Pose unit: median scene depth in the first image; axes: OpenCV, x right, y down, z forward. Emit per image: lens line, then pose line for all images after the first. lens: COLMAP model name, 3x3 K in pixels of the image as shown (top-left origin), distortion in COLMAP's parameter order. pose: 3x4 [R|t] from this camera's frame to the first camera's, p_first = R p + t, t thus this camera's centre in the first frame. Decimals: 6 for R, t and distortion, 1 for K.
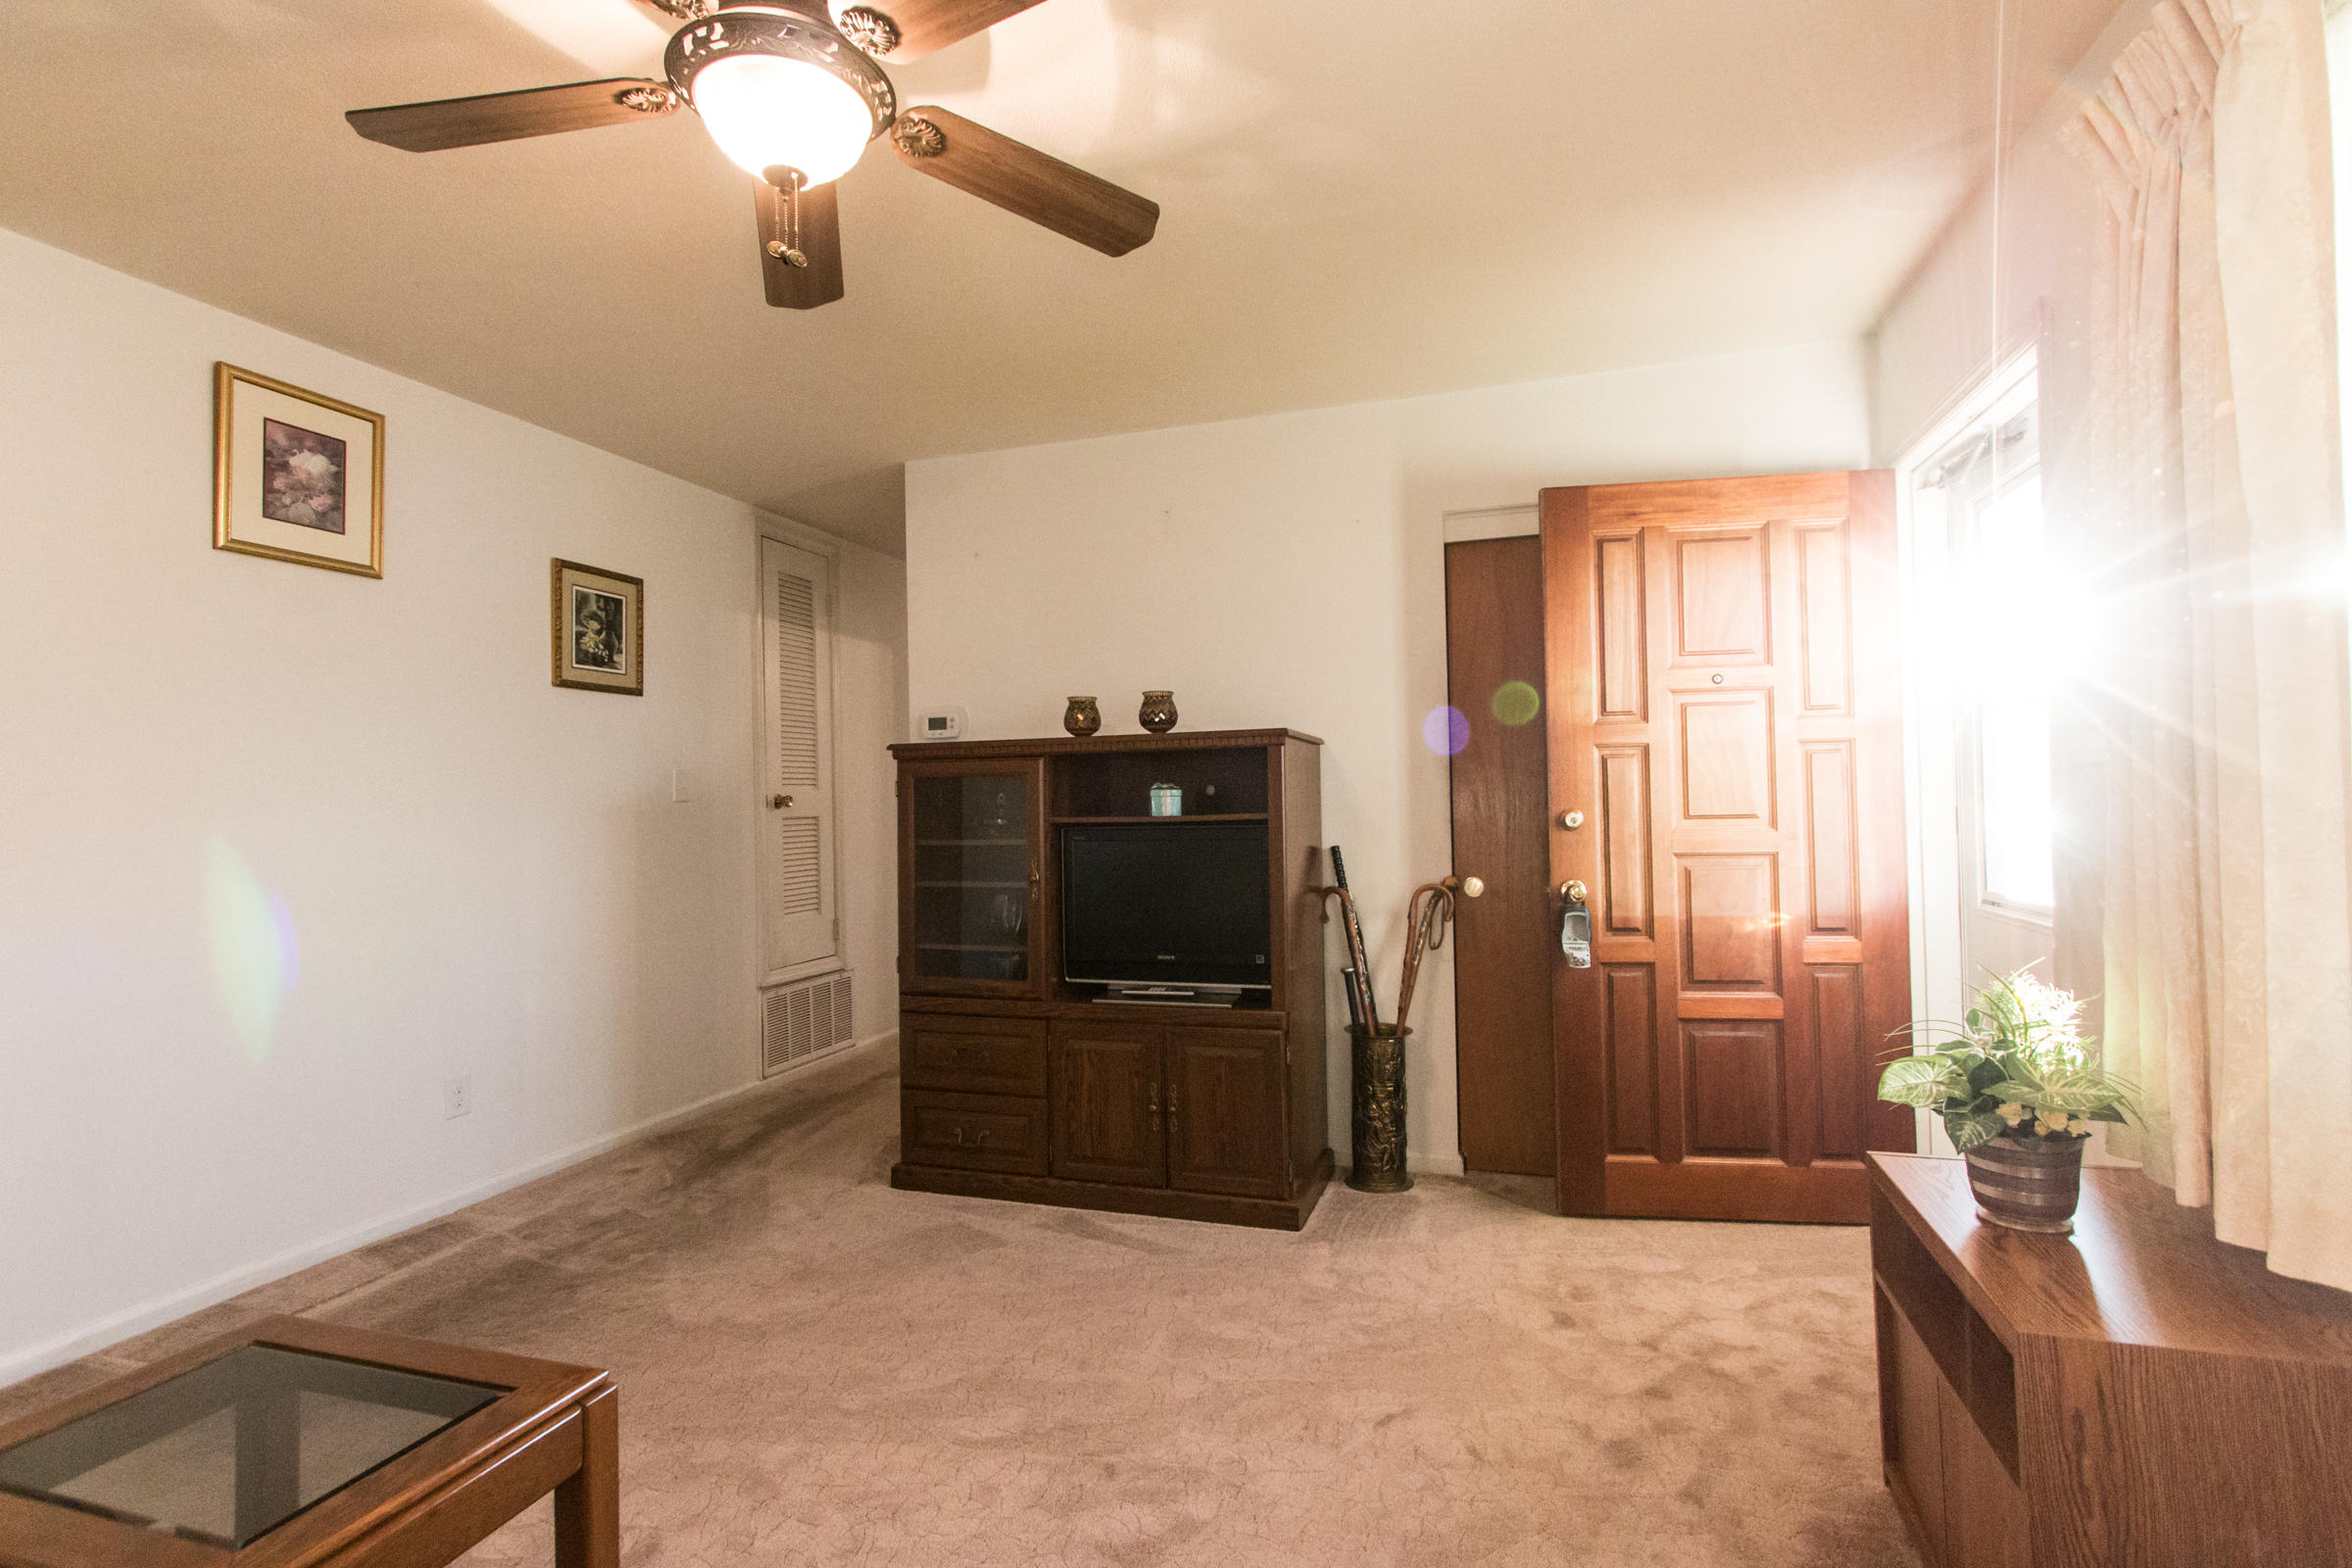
lens RADIAL K [[1084.8, 0, 1181.7], [0, 1084.8, 779.9], [0, 0, 1]] dist [0.001736, -0.000046]
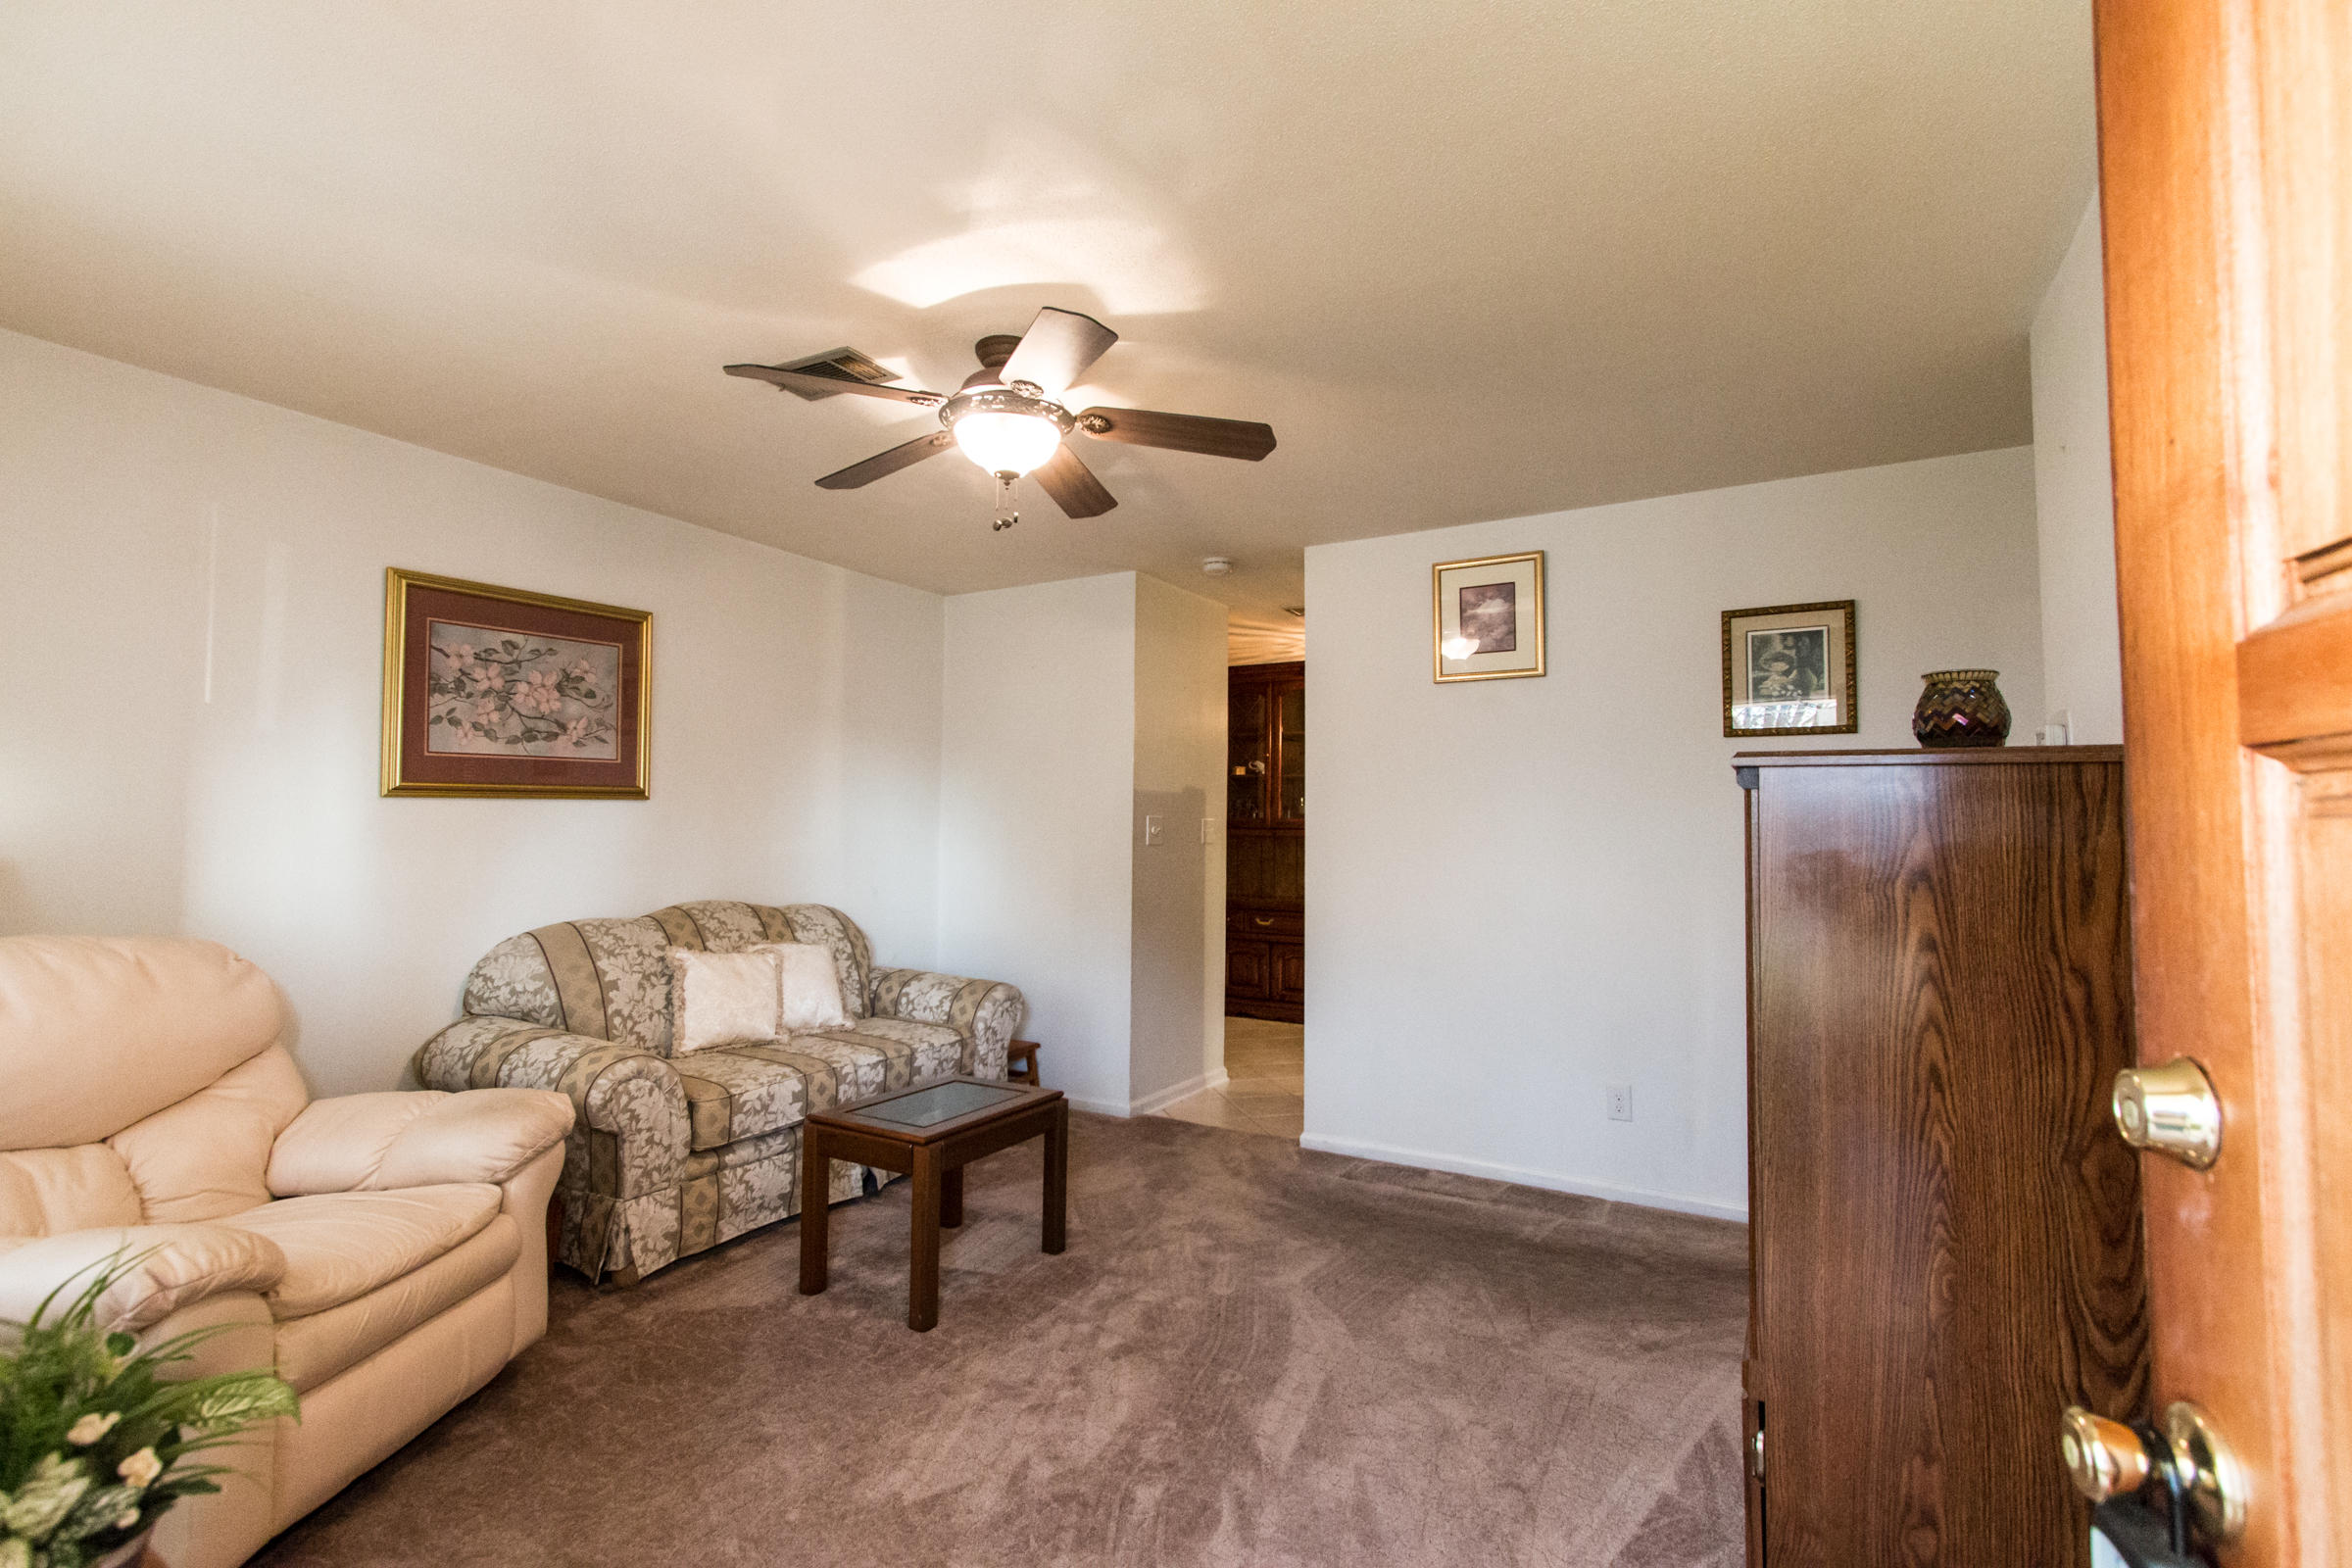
lens RADIAL K [[1062.7, 0, 1179.7], [0, 1062.7, 780.8], [0, 0, 1]] dist [0.011828, -0.005183]
pose [[-0.223029, -0.026419, -0.974454, 0.589748], [0.017481, 0.999364, -0.031096, -0.028160], [0.974655, -0.023970, -0.222425, 0.849356]]
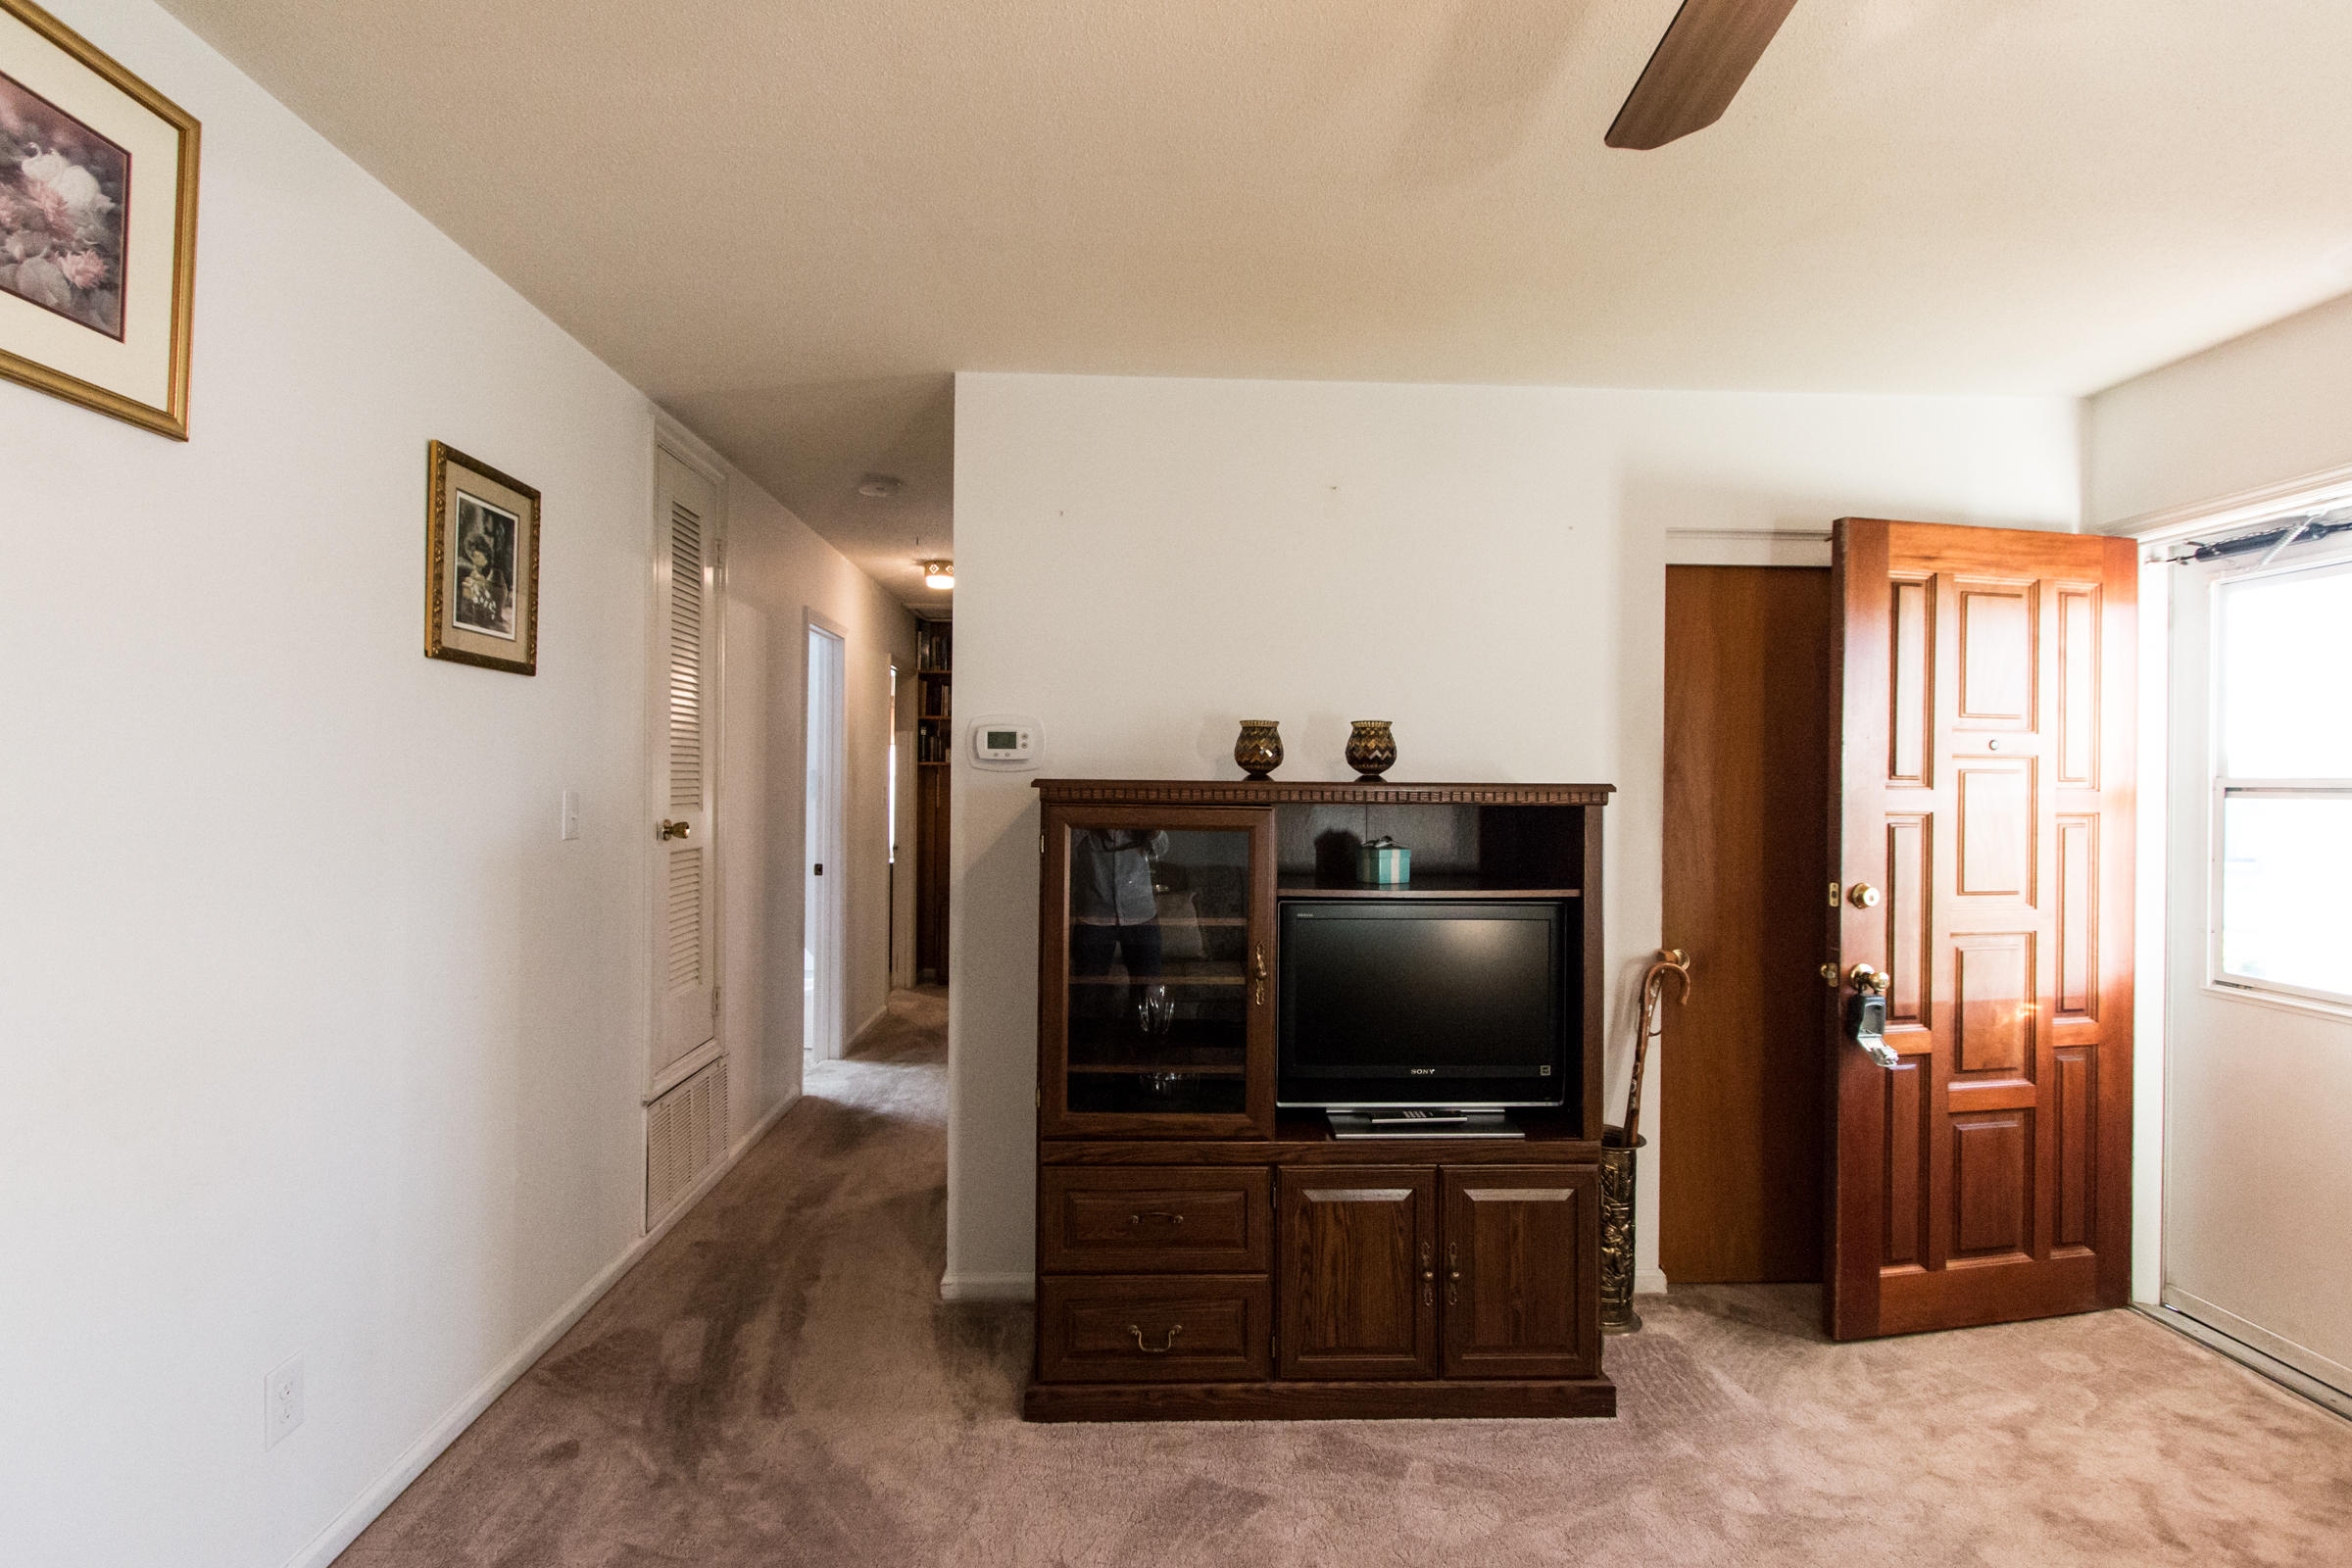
lens RADIAL K [[1090.6, 0, 1171.3], [0, 1090.6, 777.5], [0, 0, 1]] dist [0.004079, -0.001625]
pose [[0.938571, 0.030159, 0.343767, -0.469909], [-0.034789, 0.999368, 0.007306, -0.045995], [-0.343329, -0.018817, 0.939027, 0.351130]]
